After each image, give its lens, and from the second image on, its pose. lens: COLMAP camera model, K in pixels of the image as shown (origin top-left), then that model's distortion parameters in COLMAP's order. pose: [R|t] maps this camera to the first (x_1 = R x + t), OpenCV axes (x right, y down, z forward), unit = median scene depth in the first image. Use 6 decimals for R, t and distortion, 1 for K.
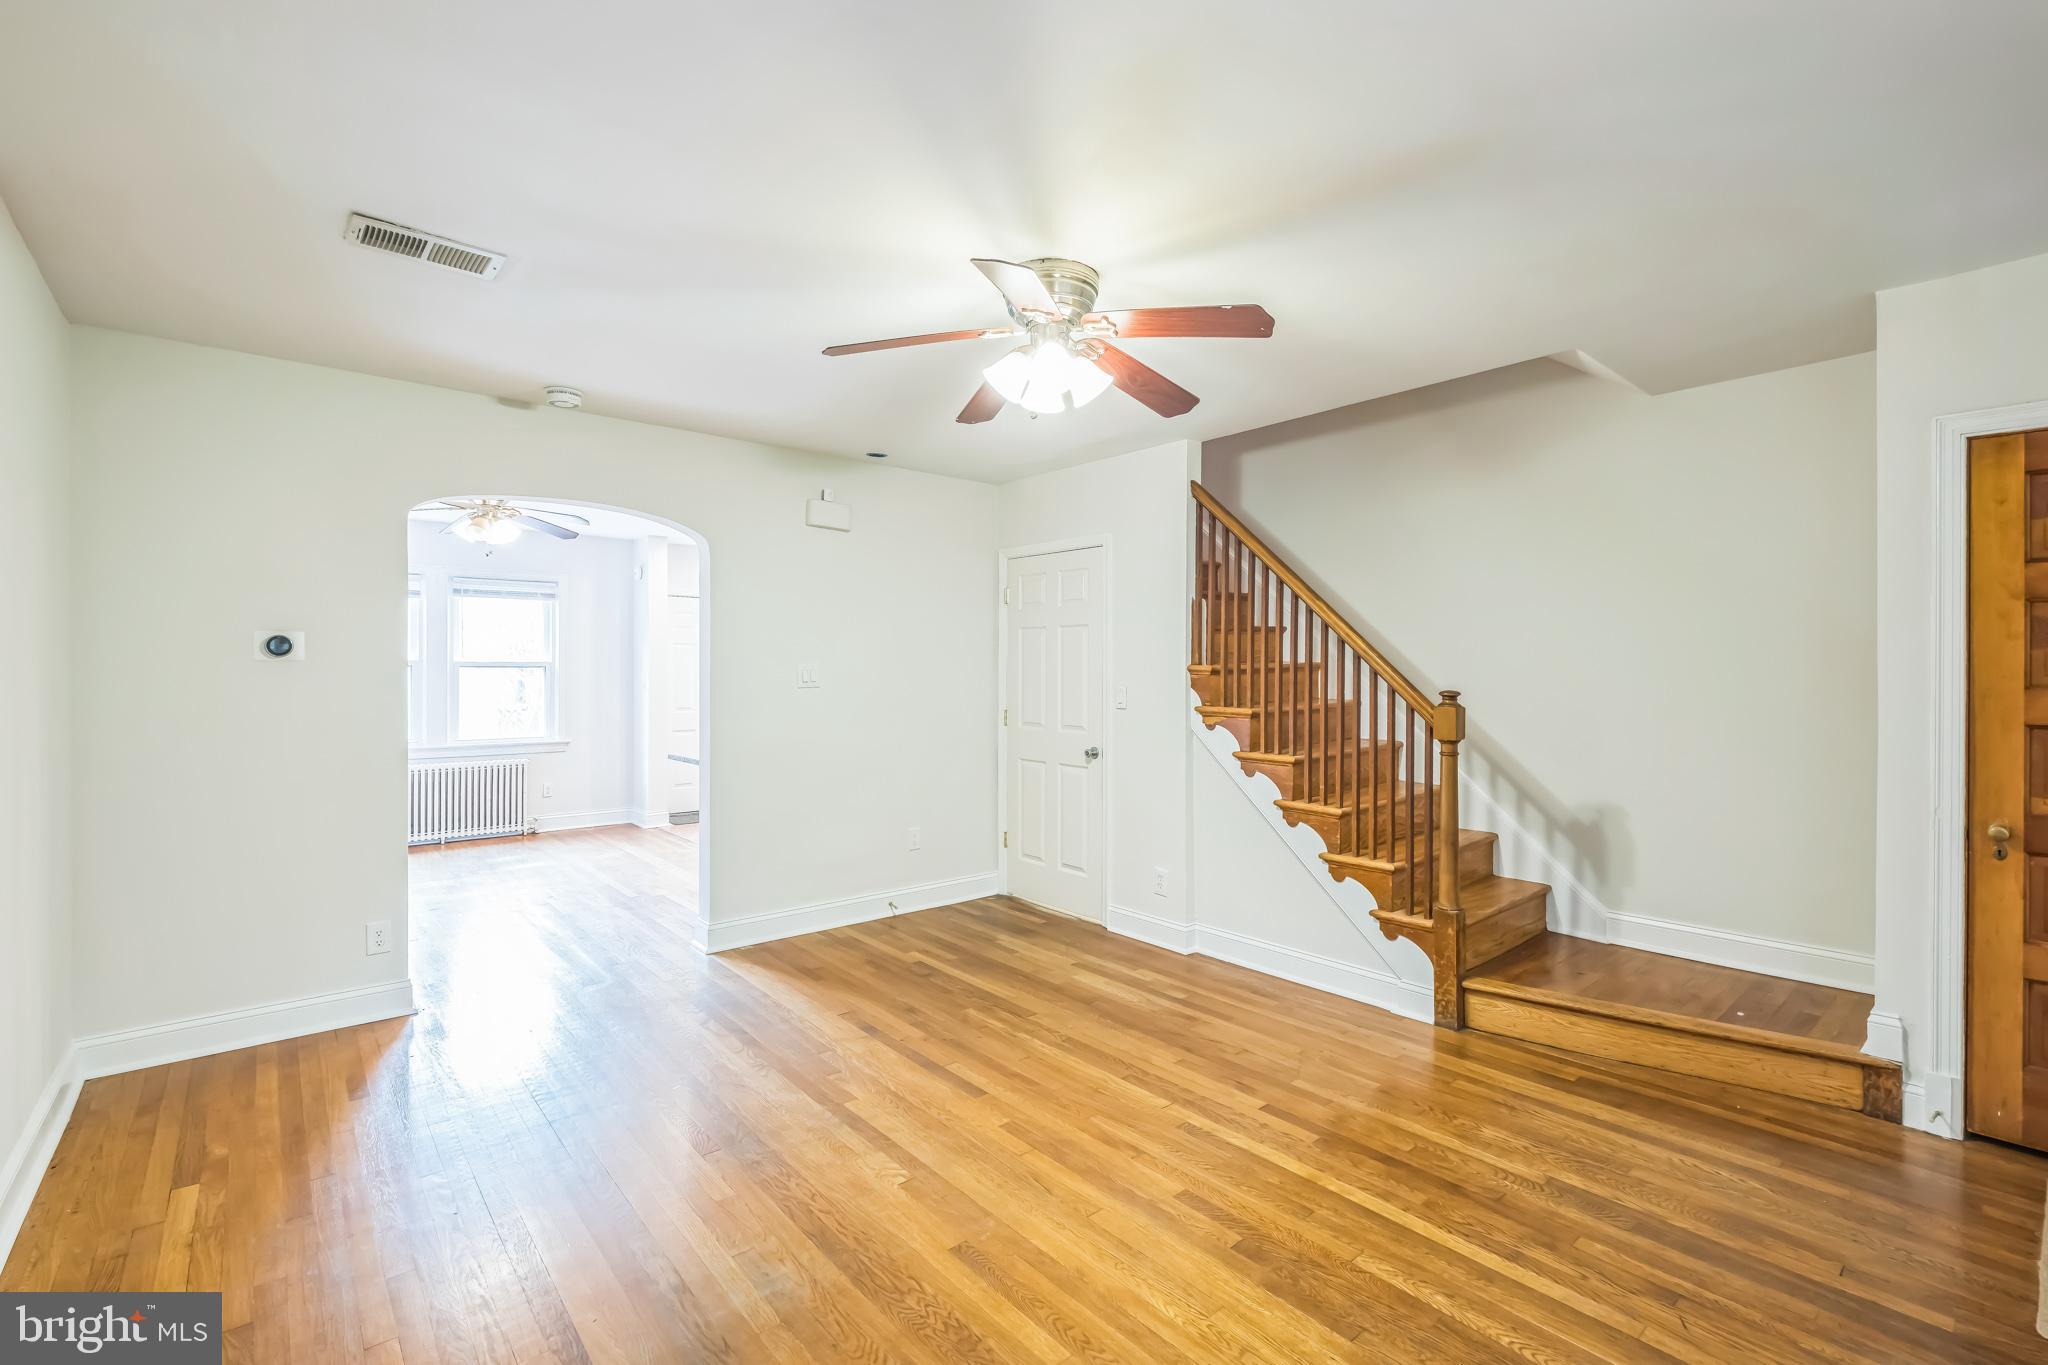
lens RADIAL K [[907.0, 0, 1025.6], [0, 907.0, 668.9], [0, 0, 1]] dist [0.003711, -0.005958]
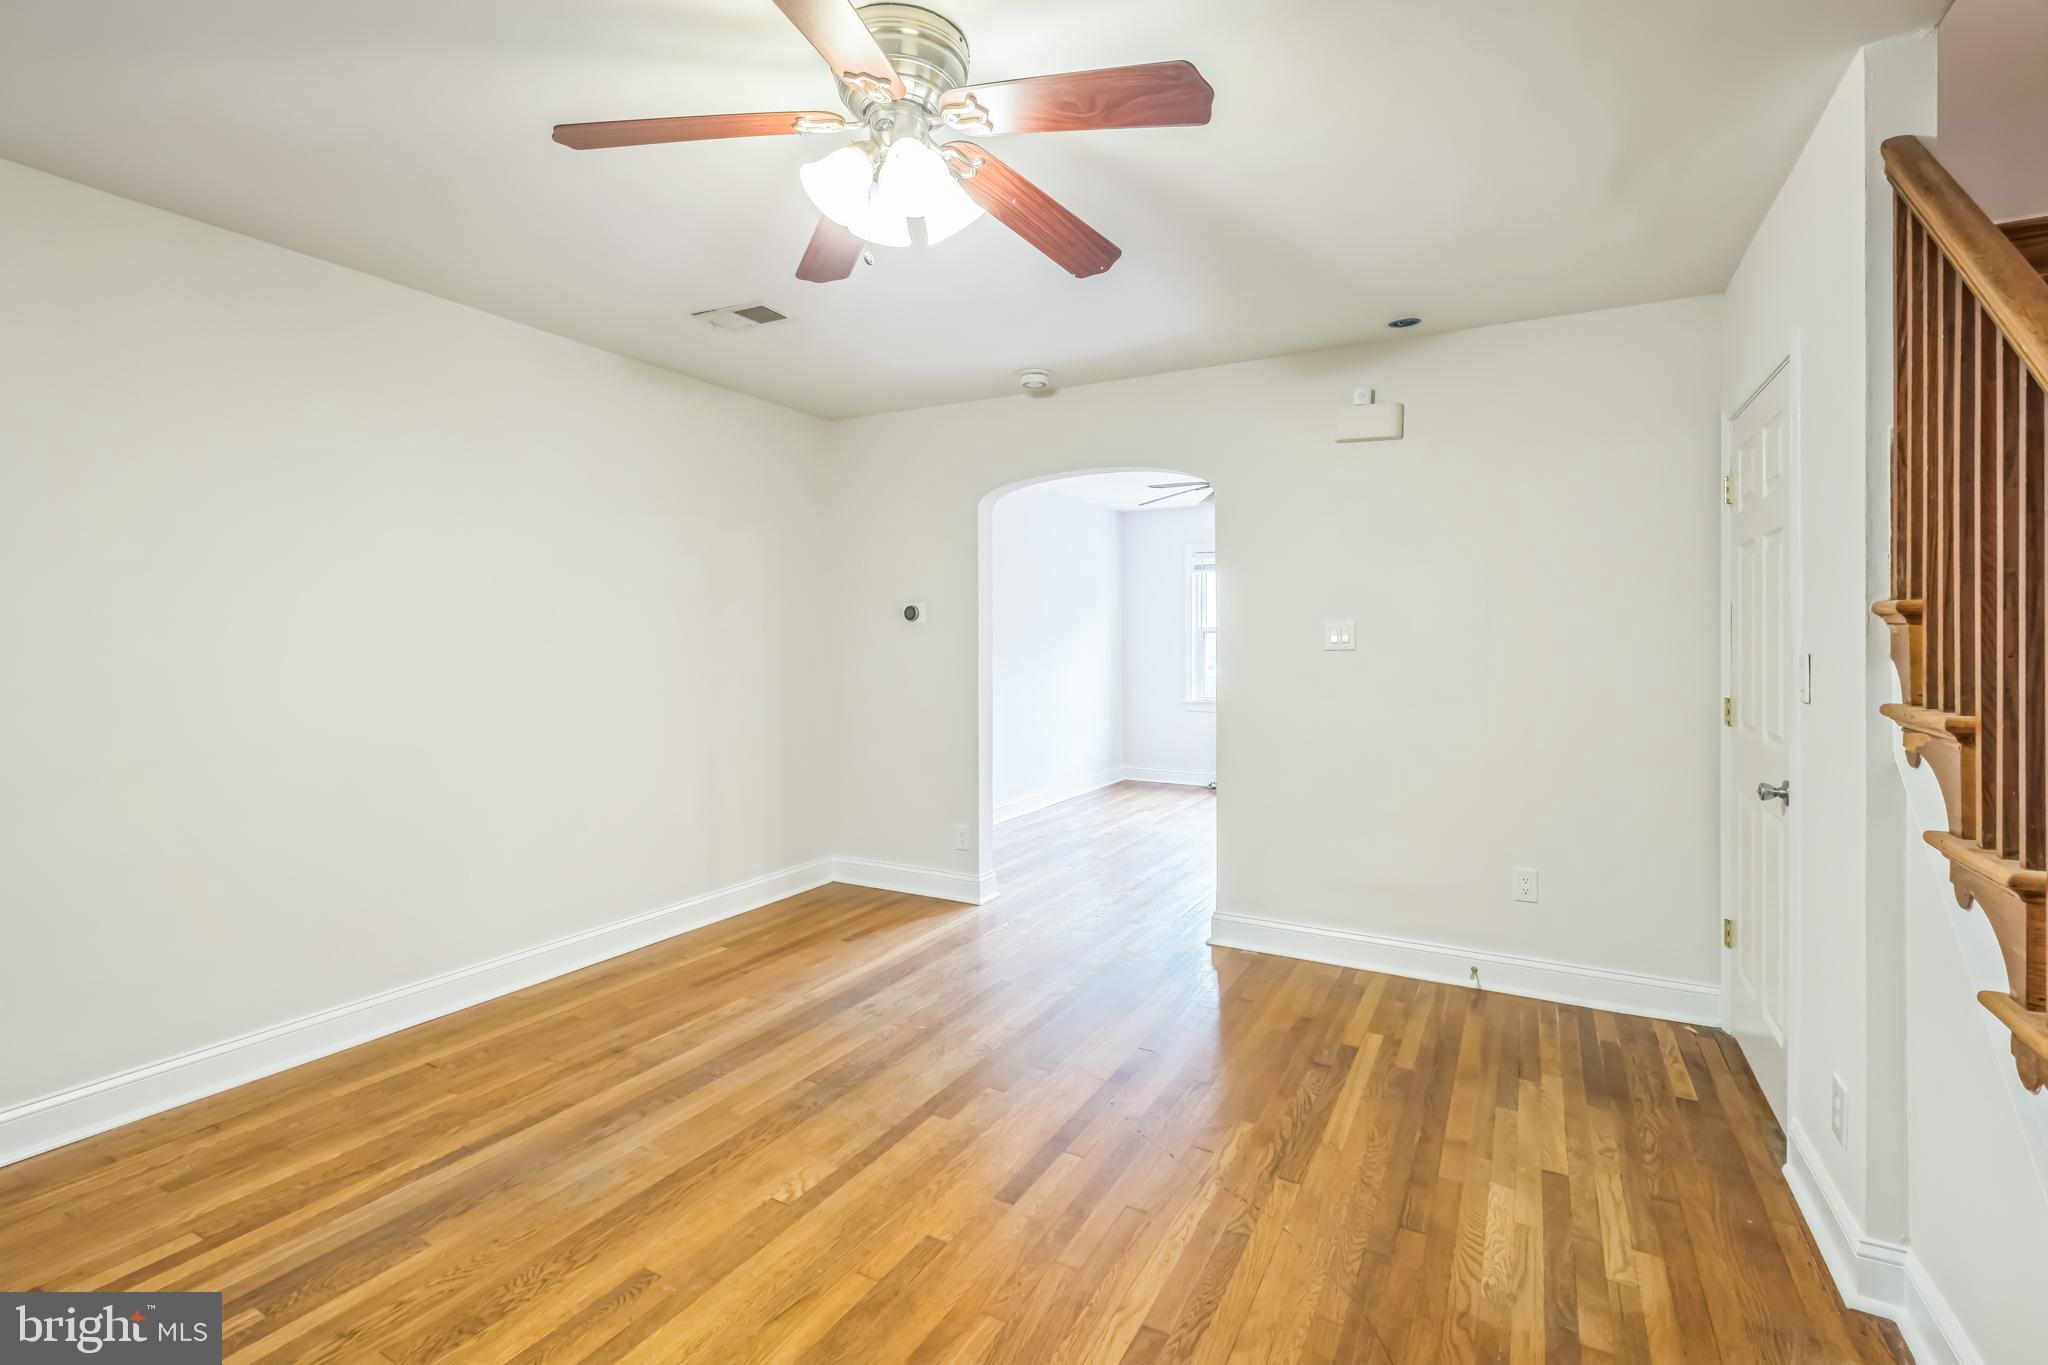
lens RADIAL K [[907.0, 0, 1016.2], [0, 907.0, 643.3], [0, 0, 1]] dist [0.003711, -0.005958]
pose [[0.354957, 0.002248, -0.934880, 0.547644], [-0.001612, 0.999997, 0.001792, 0.018466], [0.934881, 0.000870, 0.354960, 0.647144]]
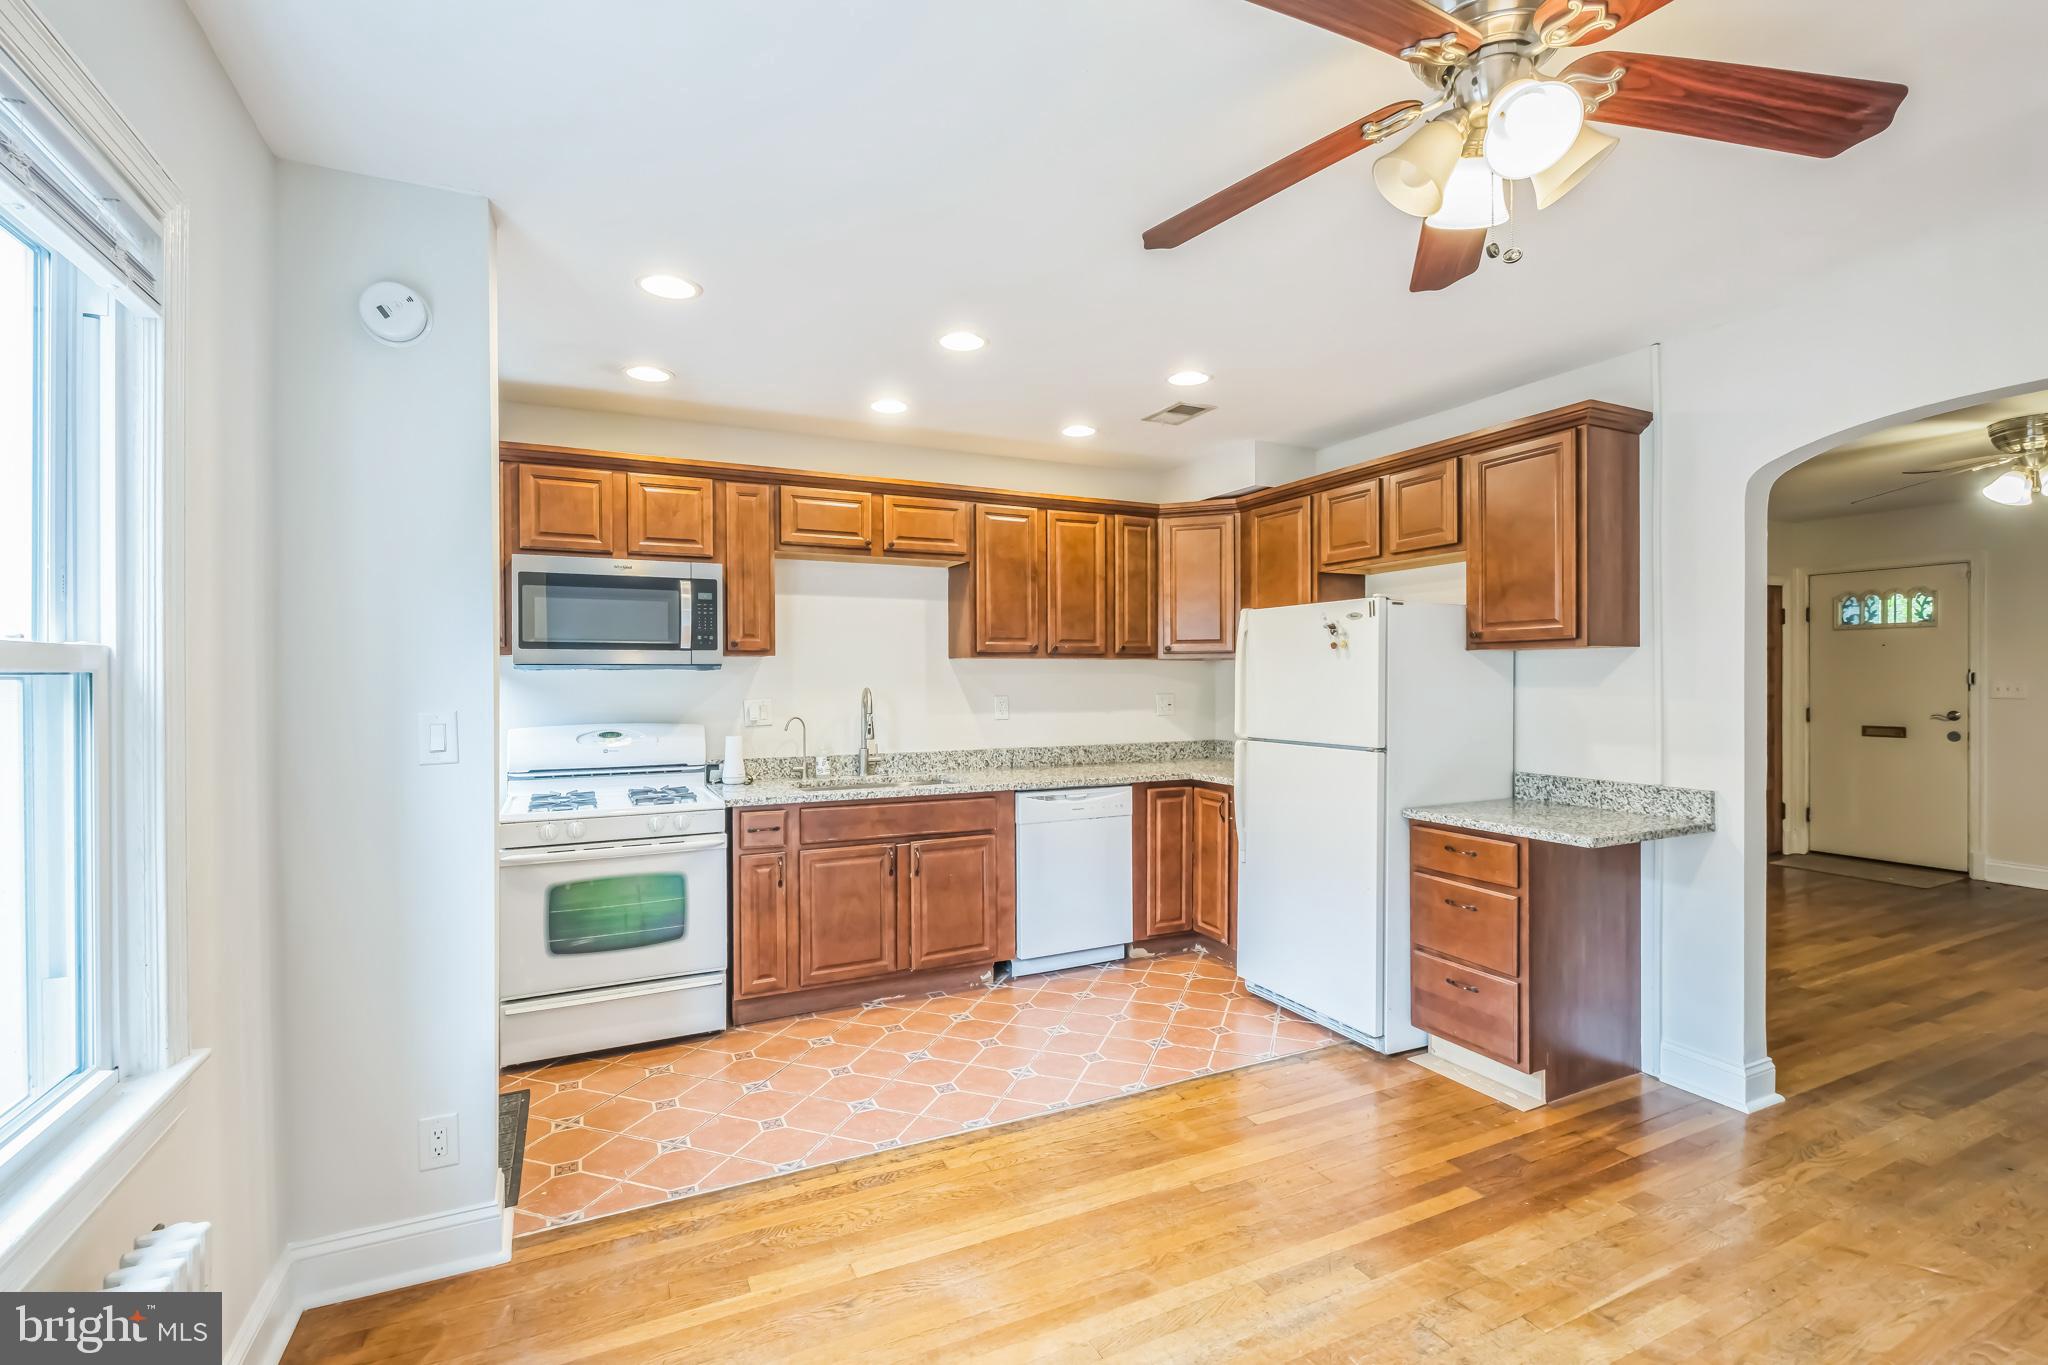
lens RADIAL K [[907.0, 0, 1030.2], [0, 907.0, 680.7], [0, 0, 1]] dist [0.003711, -0.005958]
pose [[0.249231, -0.005511, 0.968428, -1.453942], [0.004263, 0.999980, 0.004593, -0.002616], [-0.968435, 0.002984, 0.249250, 1.752855]]
